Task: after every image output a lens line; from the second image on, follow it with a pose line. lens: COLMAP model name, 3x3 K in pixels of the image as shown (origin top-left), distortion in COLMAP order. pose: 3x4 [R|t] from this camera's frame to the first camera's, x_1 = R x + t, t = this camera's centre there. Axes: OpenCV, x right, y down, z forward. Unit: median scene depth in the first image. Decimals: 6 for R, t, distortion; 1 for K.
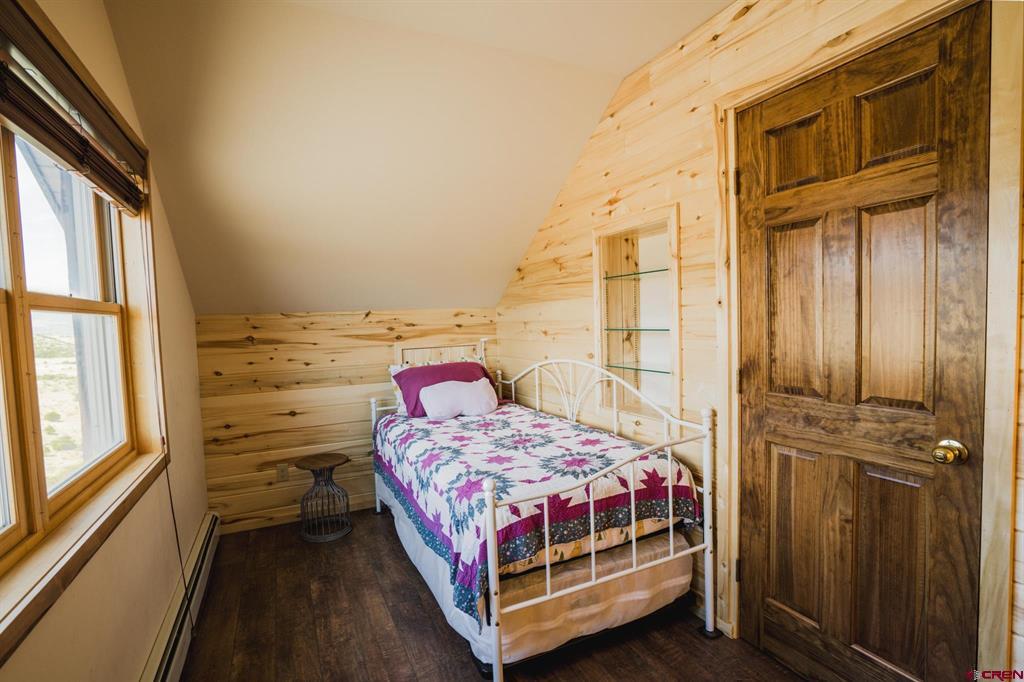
lens RADIAL K [[481.6, 0, 512.0], [0, 481.6, 341.0], [0, 0, 1]] dist [-0.033988, 0.000658]
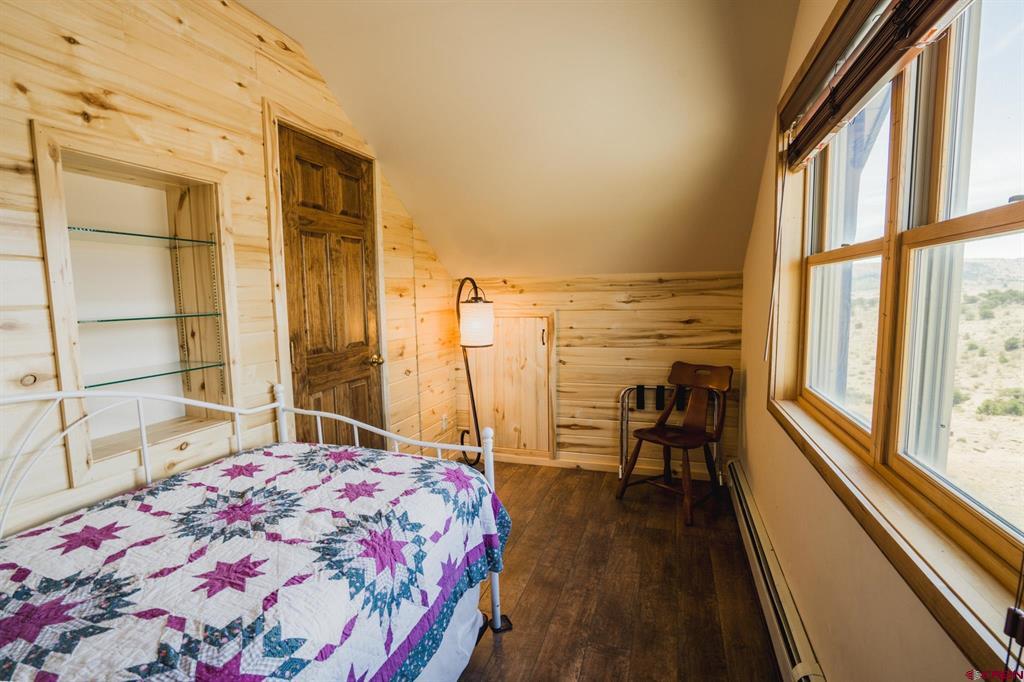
lens RADIAL K [[481.6, 0, 512.0], [0, 481.6, 341.0], [0, 0, 1]] dist [-0.033988, 0.000658]
pose [[-0.713815, -0.019705, 0.700057, -0.687695], [0.076908, 0.991353, 0.106324, -0.027031], [-0.696099, 0.129736, -0.706127, 1.341112]]
